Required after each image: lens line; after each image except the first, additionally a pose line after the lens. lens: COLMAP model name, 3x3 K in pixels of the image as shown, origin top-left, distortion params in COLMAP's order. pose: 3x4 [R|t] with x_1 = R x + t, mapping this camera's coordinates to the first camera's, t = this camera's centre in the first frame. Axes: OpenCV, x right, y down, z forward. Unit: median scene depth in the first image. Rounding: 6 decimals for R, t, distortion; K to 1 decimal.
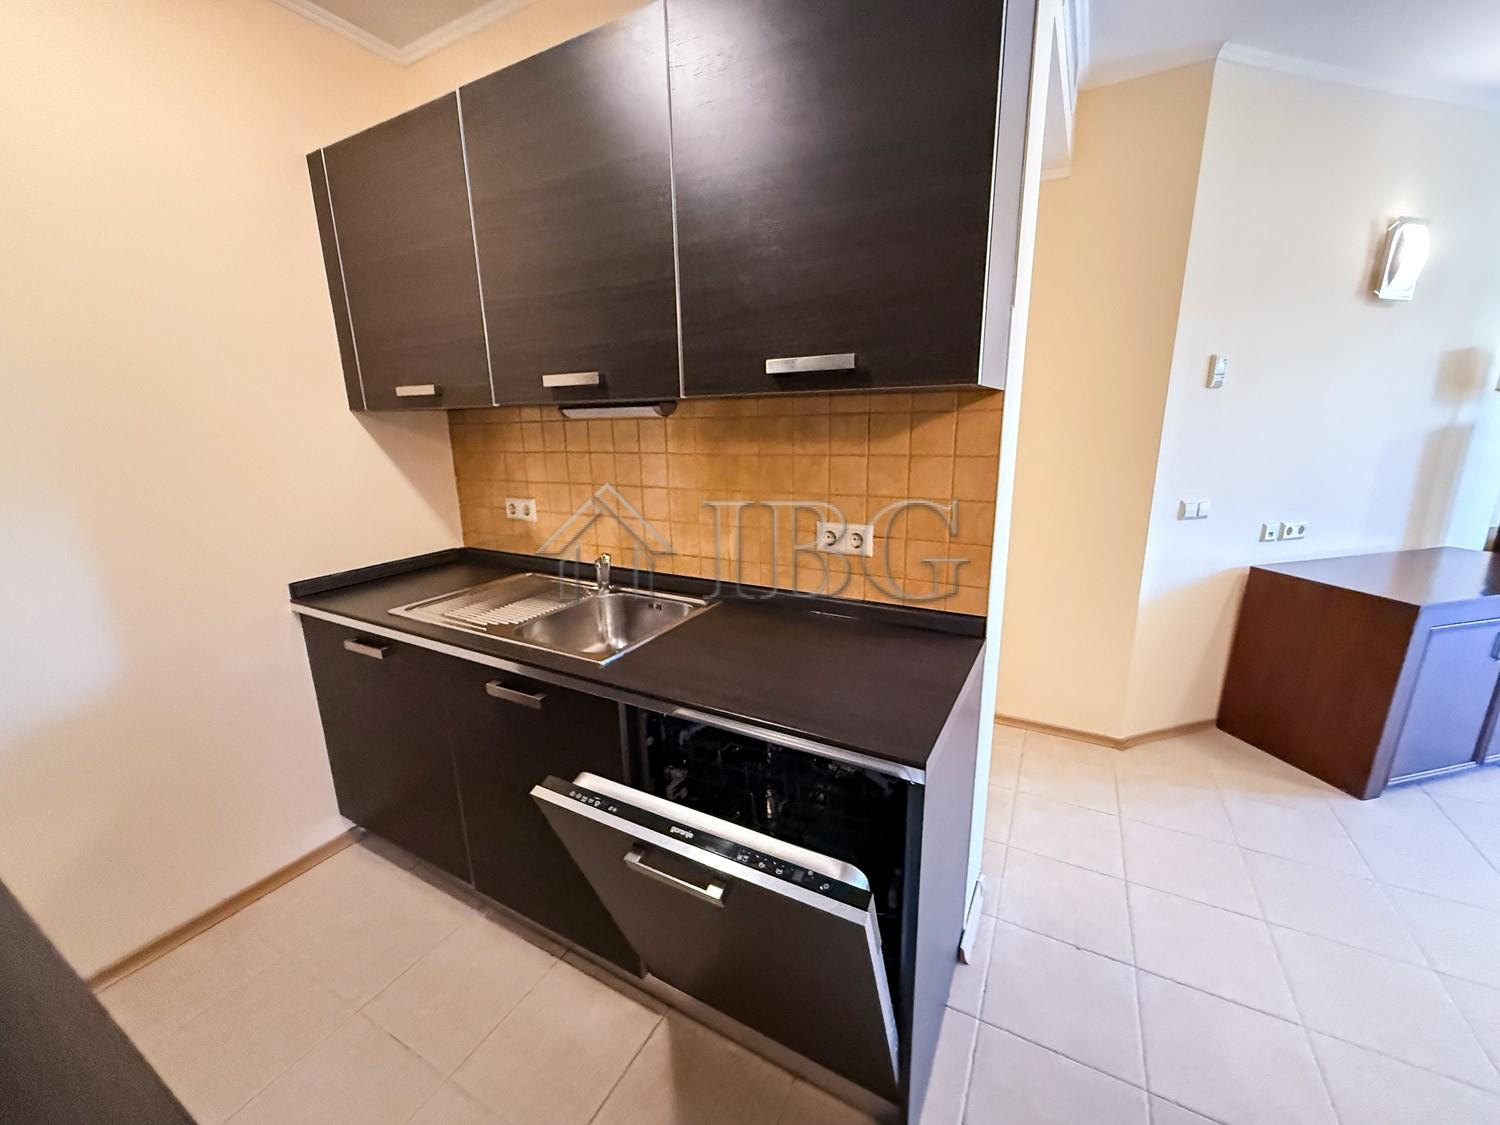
lens RADIAL K [[598.8, 0, 749.8], [0, 598.8, 562.6], [0, 0, 1]] dist [0.001278, -0.000420]
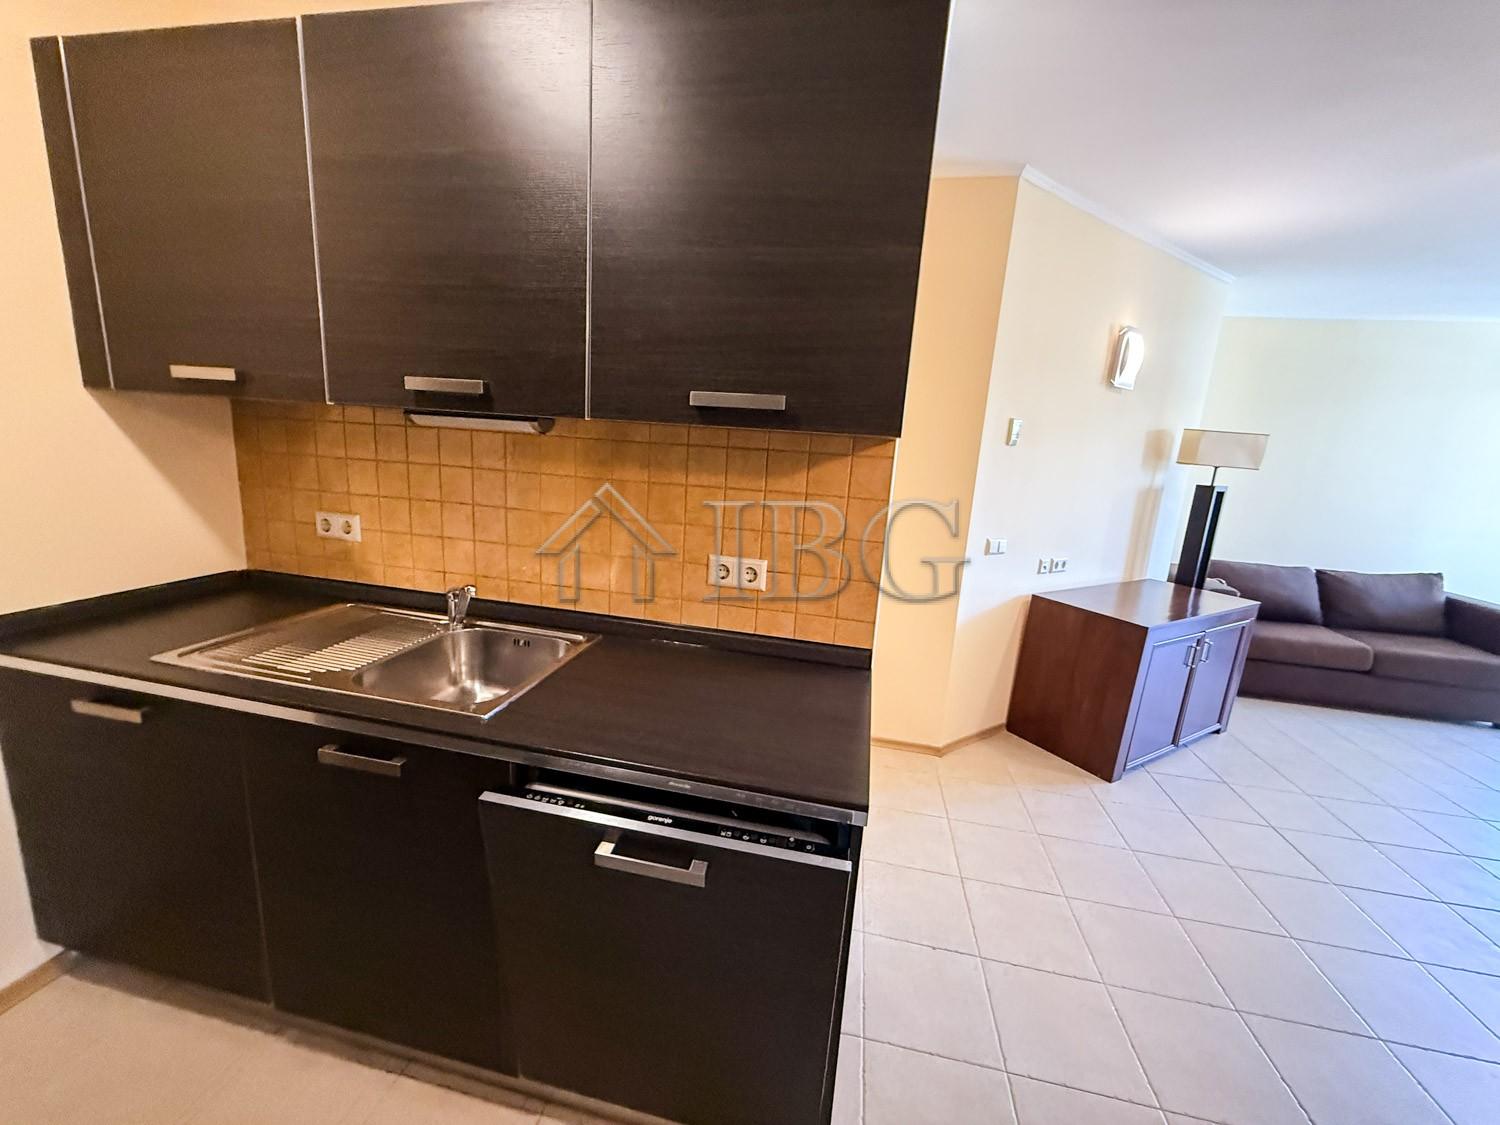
lens RADIAL K [[598.8, 0, 745.3], [0, 598.8, 562.7], [0, 0, 1]] dist [0.001278, -0.000420]
pose [[0.951323, 0.018393, 0.307647, -0.106041], [-0.009957, 0.999531, -0.028969, -0.021438], [-0.308035, 0.024496, 0.951059, 0.039373]]
